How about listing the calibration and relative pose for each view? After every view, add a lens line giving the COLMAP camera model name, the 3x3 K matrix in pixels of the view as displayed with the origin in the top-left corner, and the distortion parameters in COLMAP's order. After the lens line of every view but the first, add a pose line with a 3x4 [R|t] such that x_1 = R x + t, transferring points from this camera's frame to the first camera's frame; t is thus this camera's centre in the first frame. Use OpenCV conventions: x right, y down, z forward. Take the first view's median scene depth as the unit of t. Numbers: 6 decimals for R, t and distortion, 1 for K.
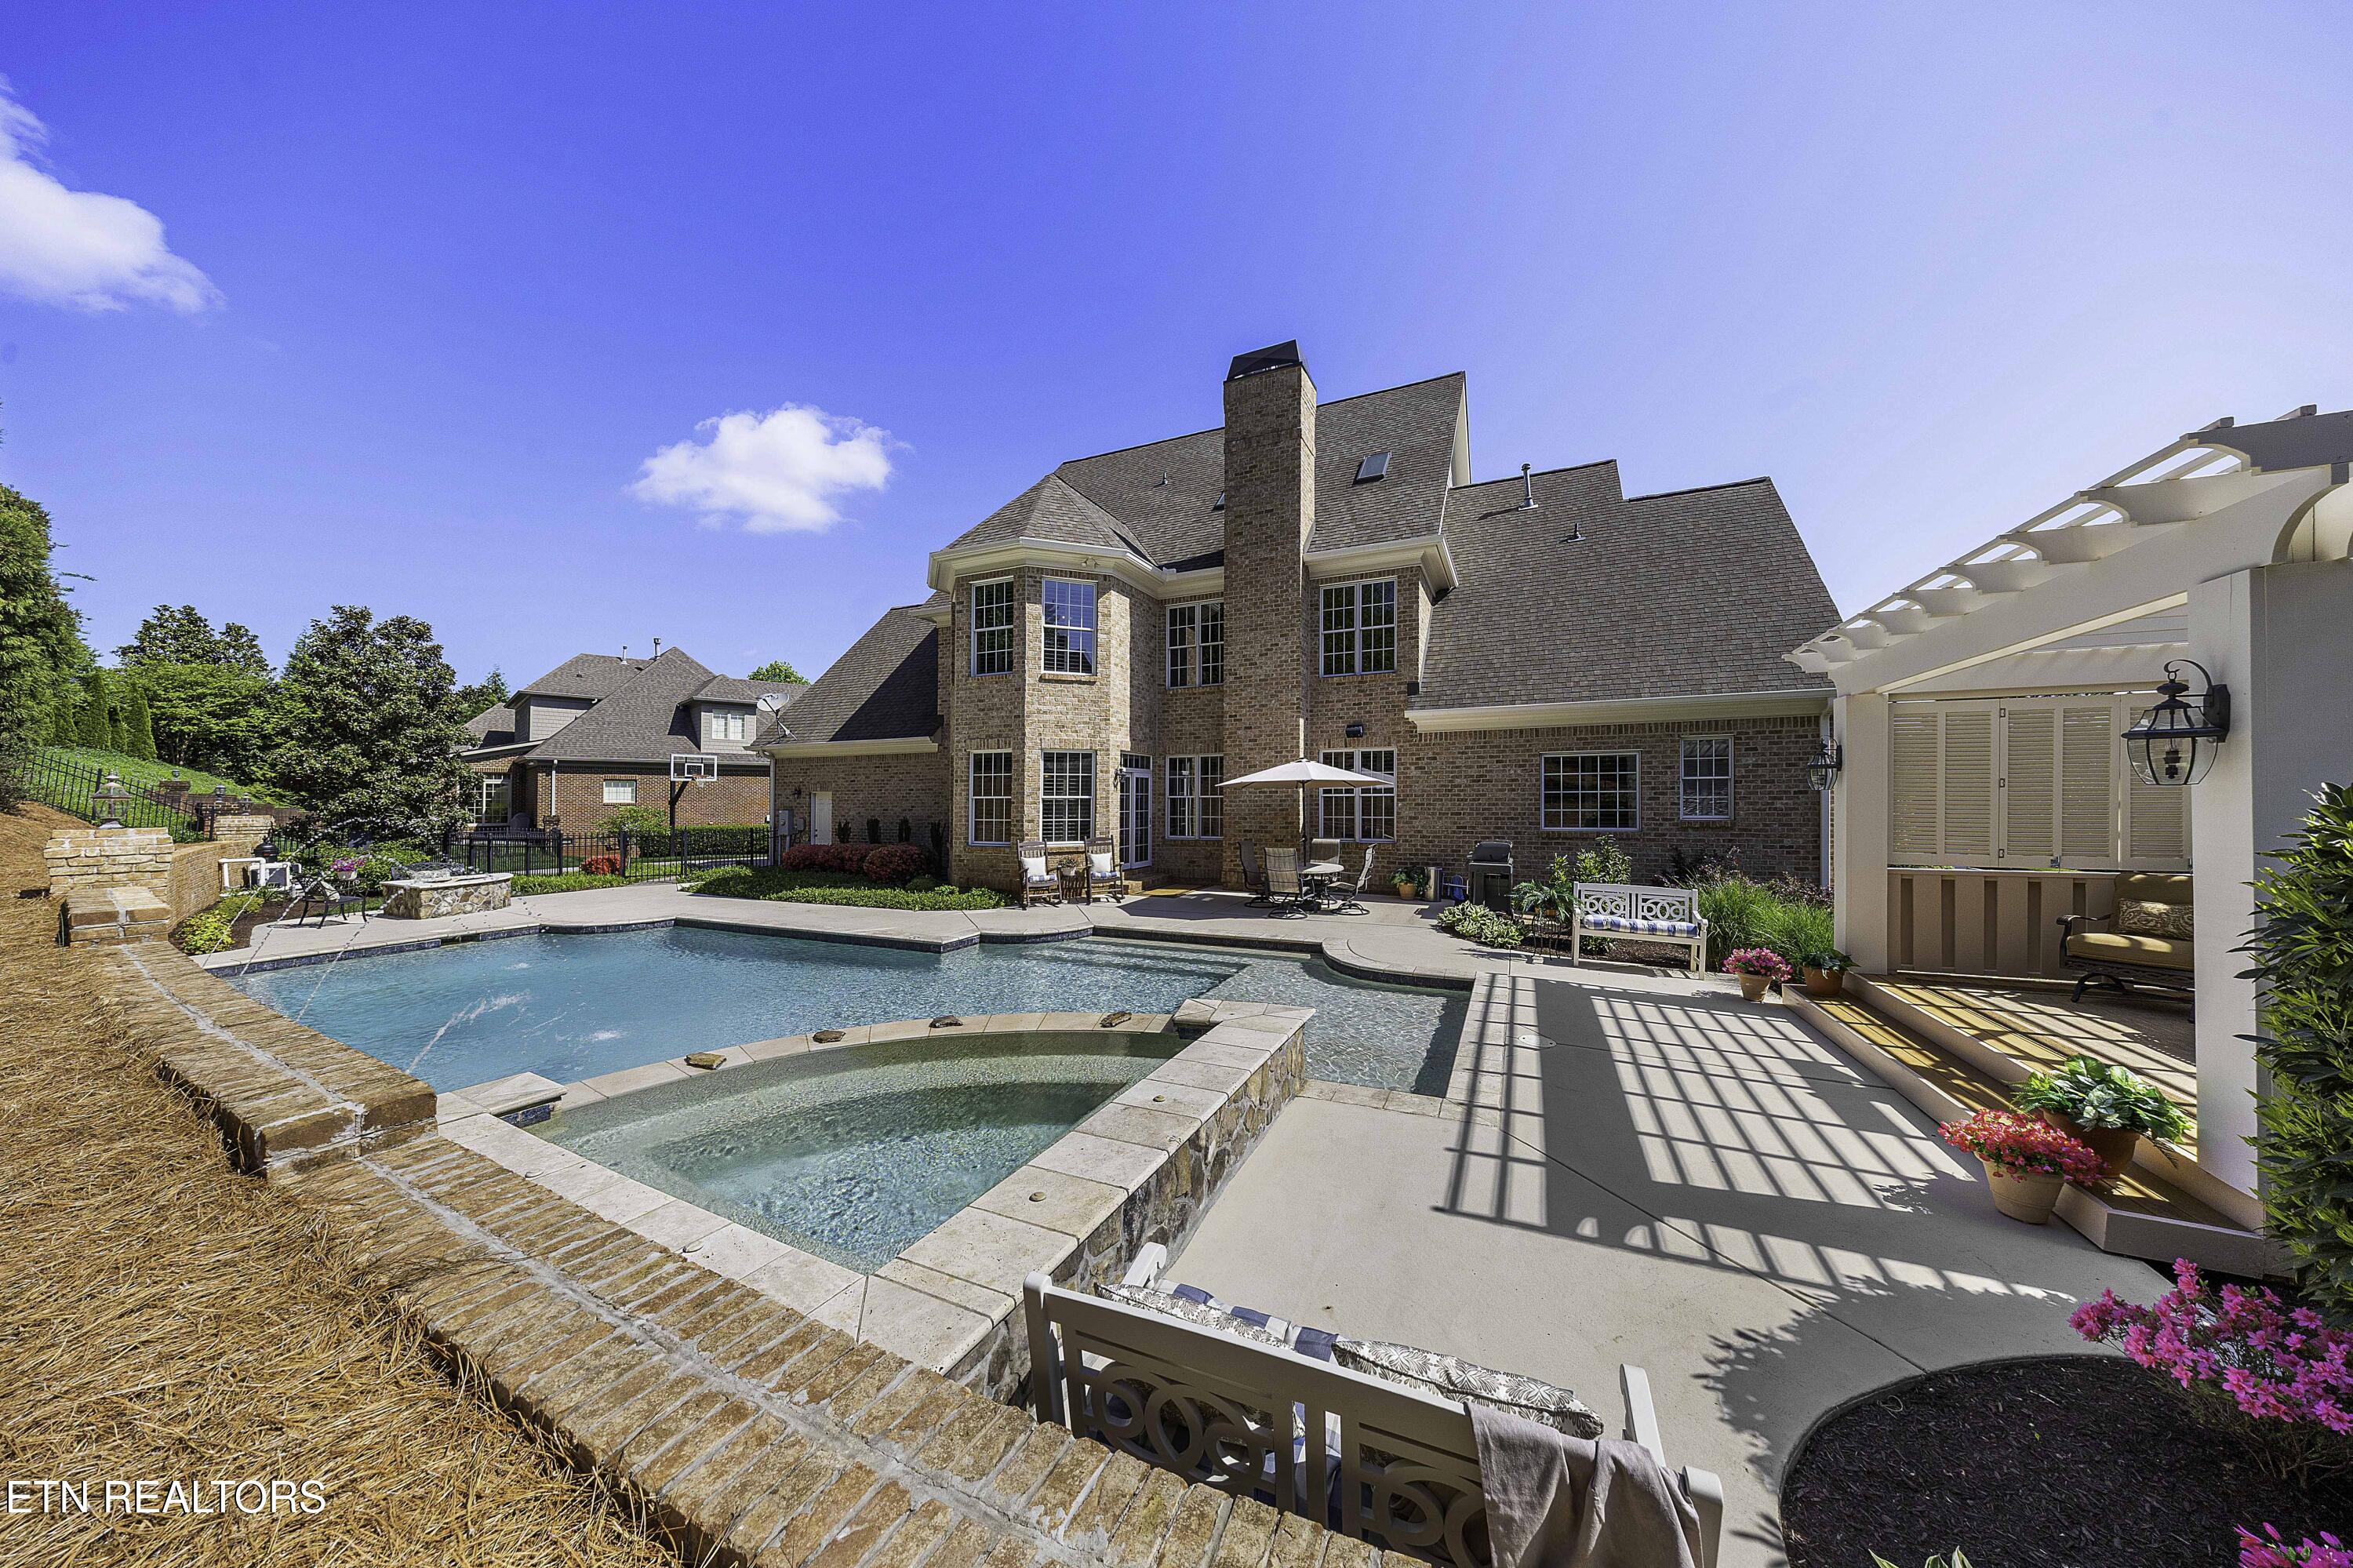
lens RADIAL K [[747.5, 0, 1176.5], [0, 747.5, 784.0], [0, 0, 1]] dist [-0.000751, -0.000164]
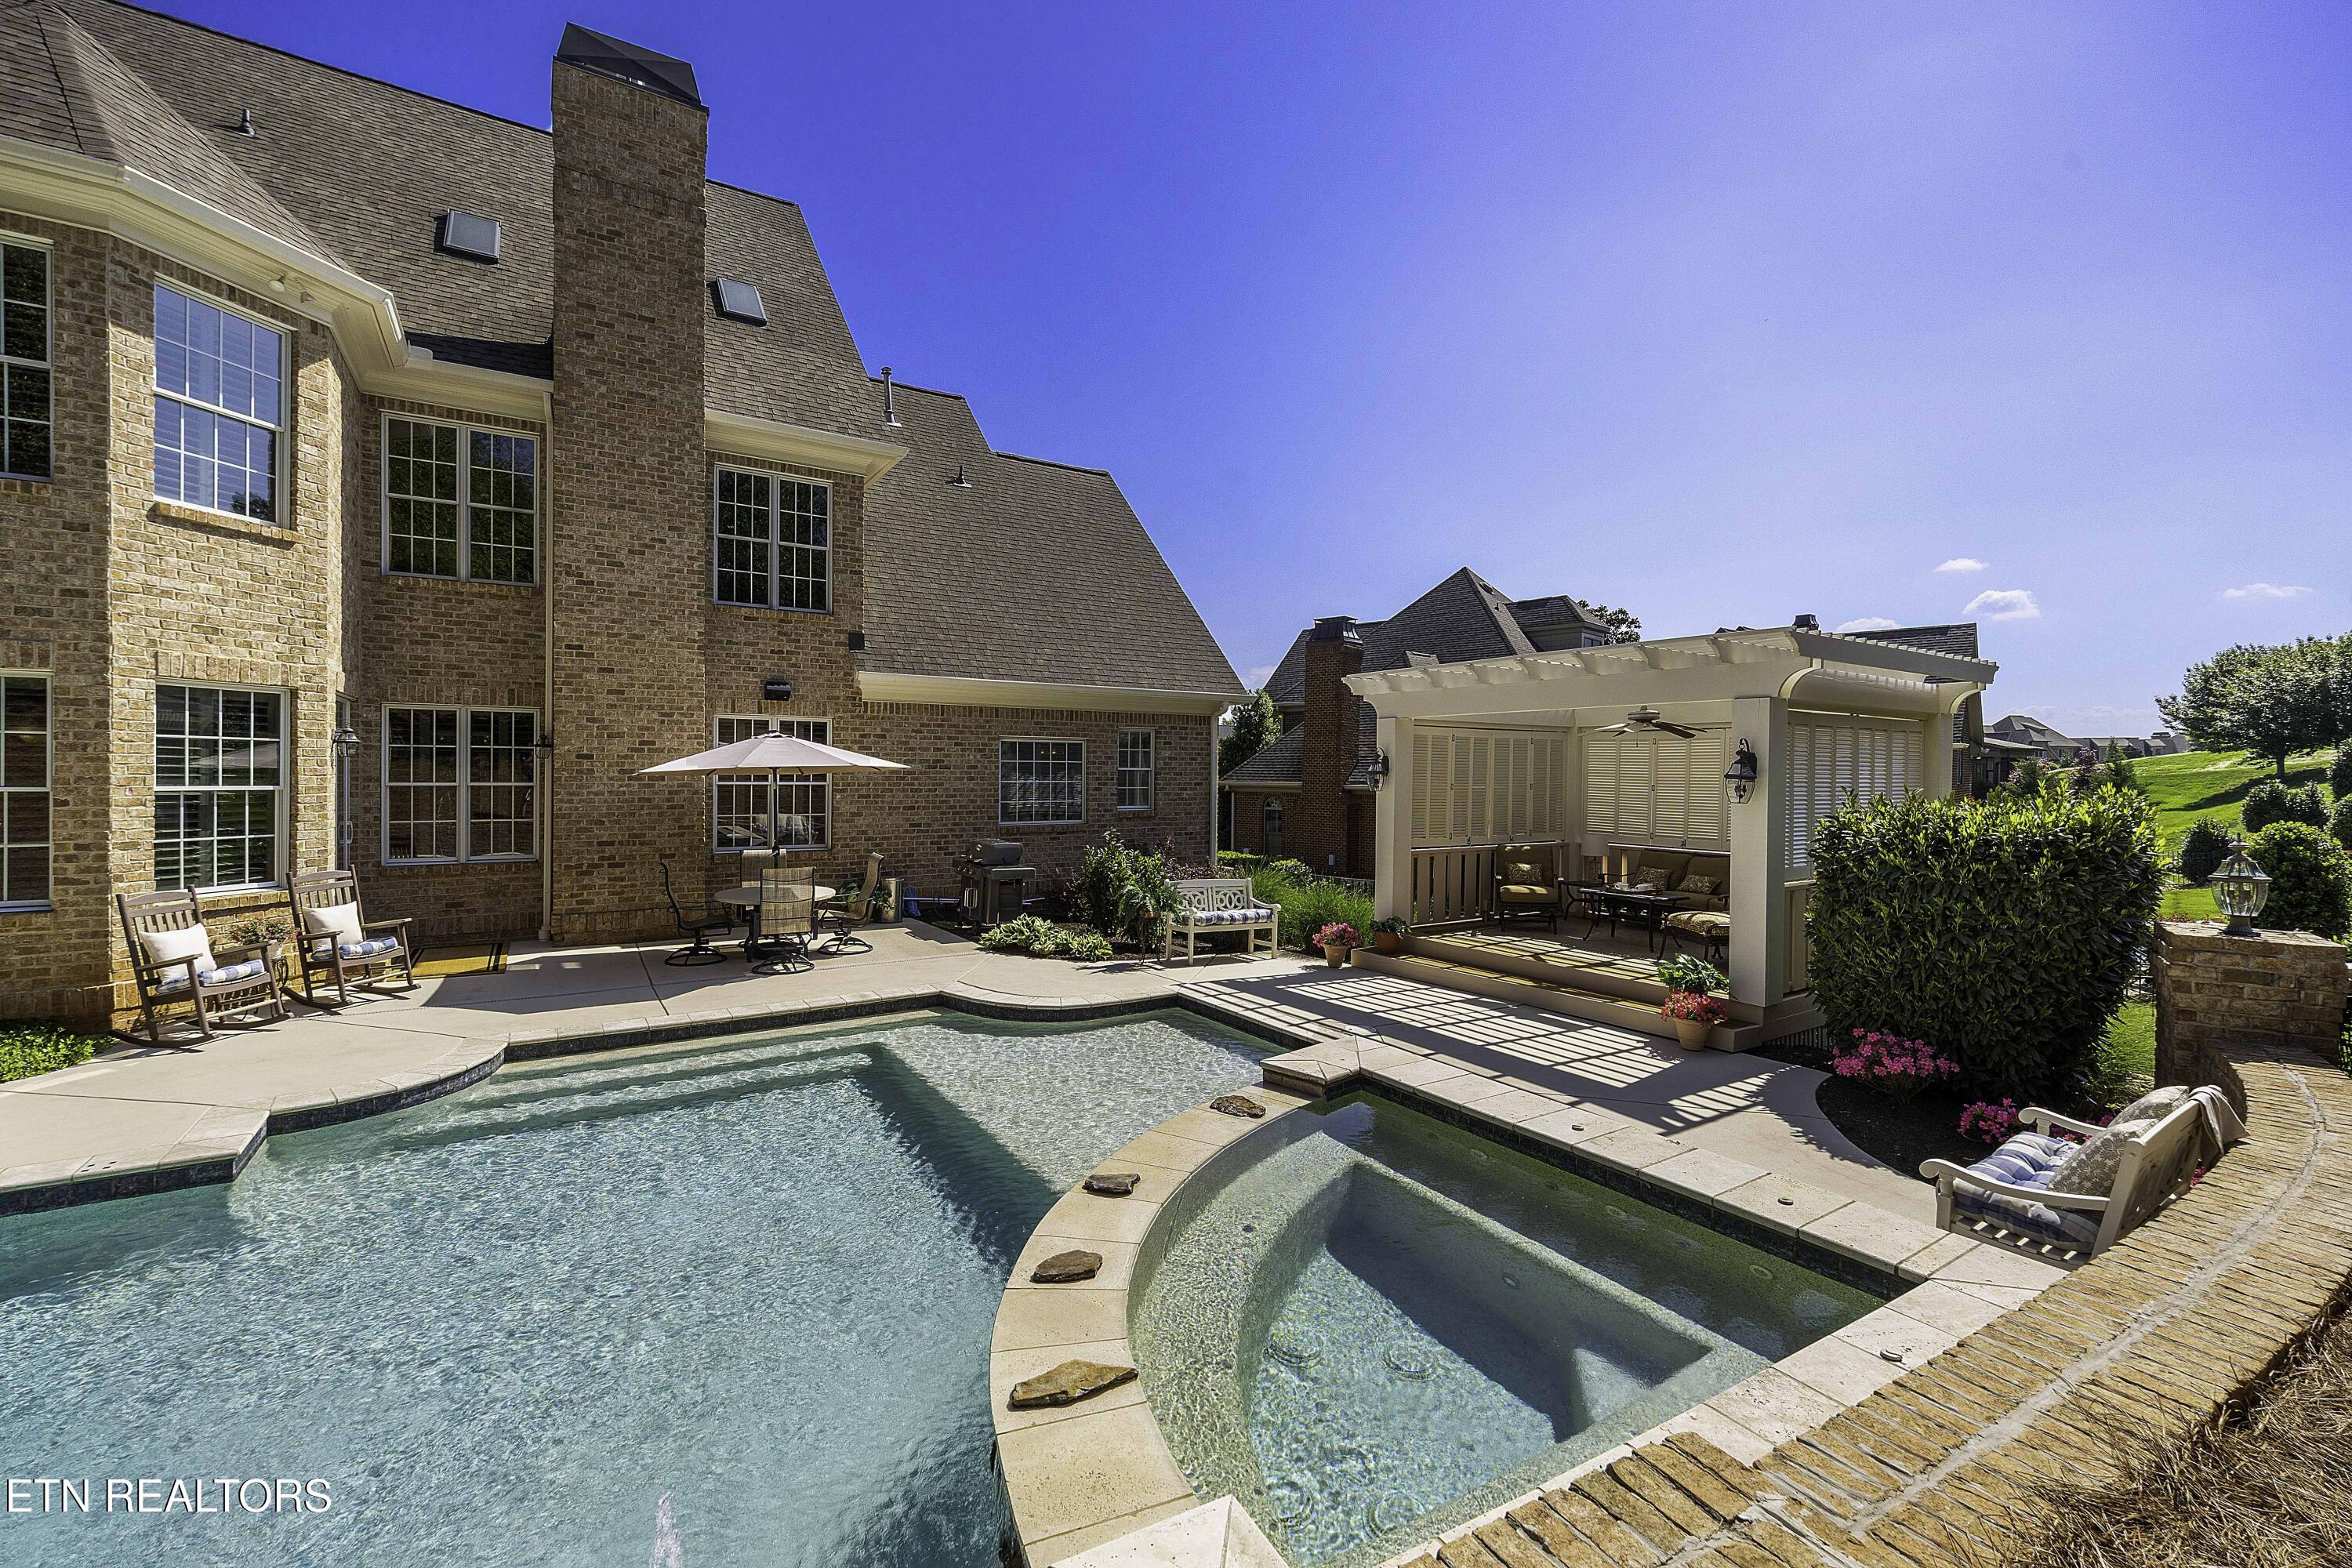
lens RADIAL K [[1010.4, 0, 1176.0], [0, 1010.4, 784.0], [0, 0, 1]] dist [0.001968, -0.000490]
pose [[0.528550, -0.000987, 0.848902, -0.367159], [-0.027909, 0.999439, 0.018539, -0.012575], [-0.848443, -0.033491, 0.528226, 0.189923]]
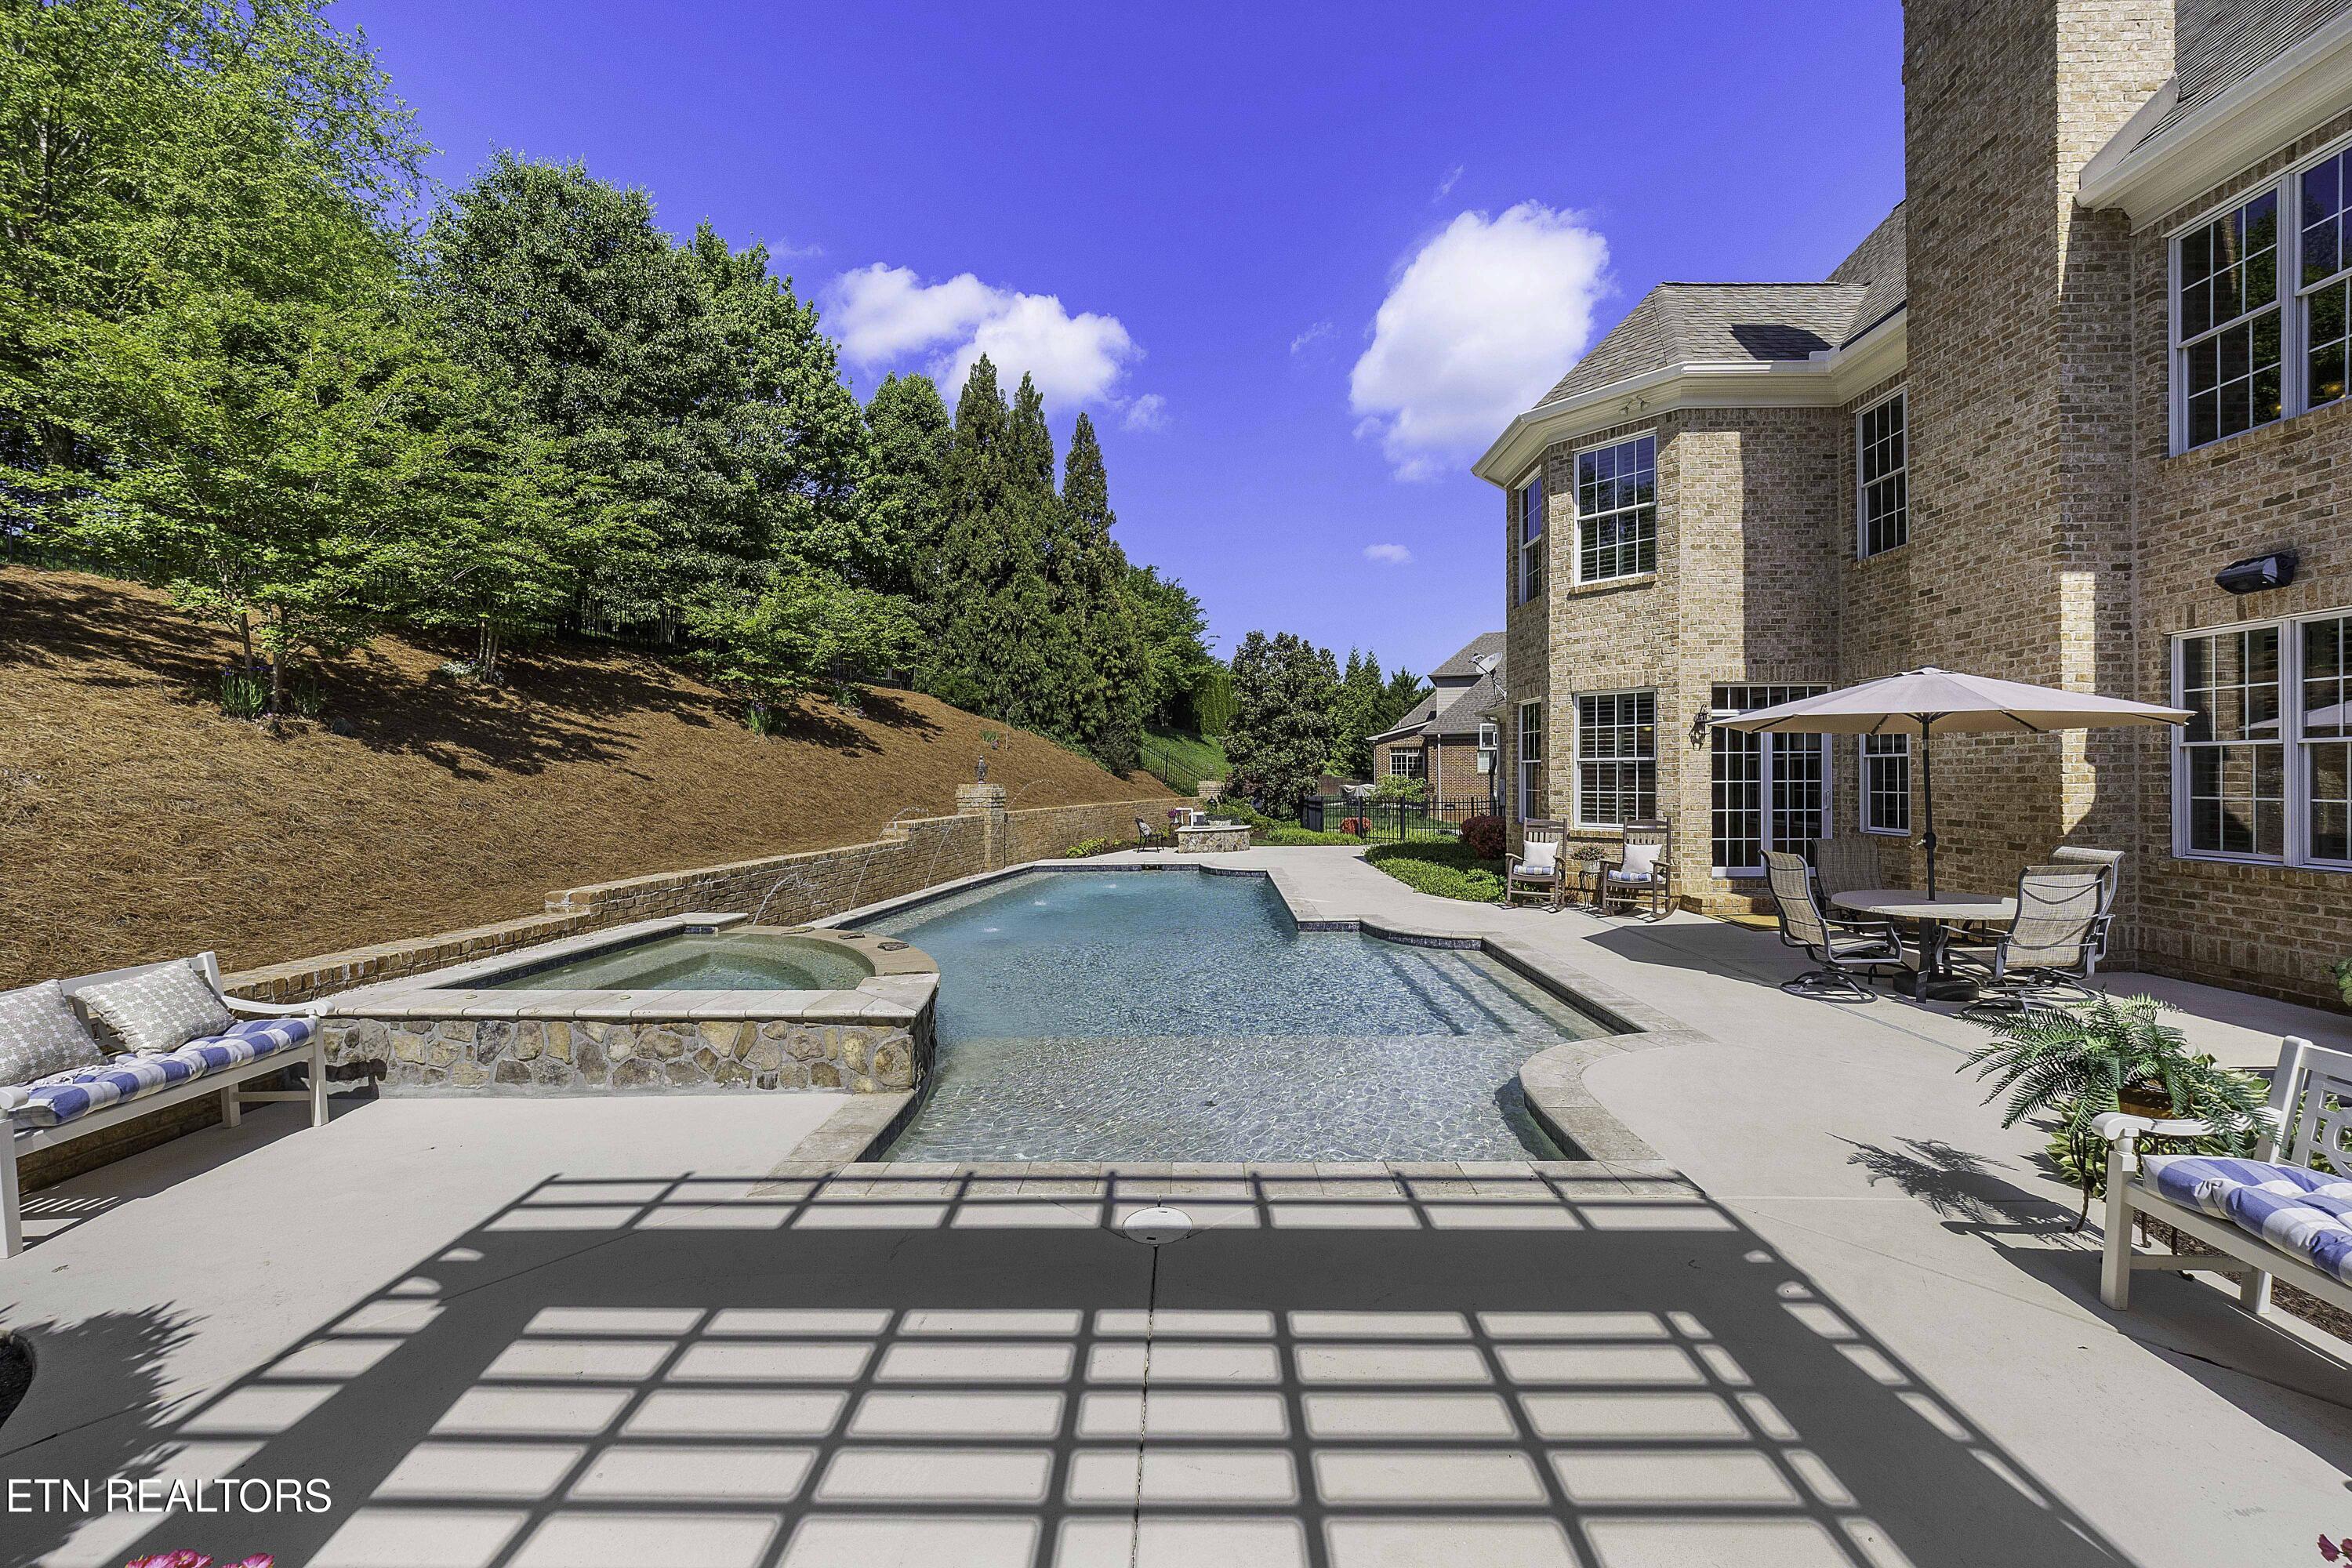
lens RADIAL K [[843.7, 0, 1176.0], [0, 843.7, 784.0], [0, 0, 1]] dist [-0.019235, 0.005060]
pose [[0.406230, 0.009567, -0.913721, 0.406355], [0.025069, 0.999452, 0.021610, 0.013913], [0.913427, -0.031685, 0.405767, 0.322130]]
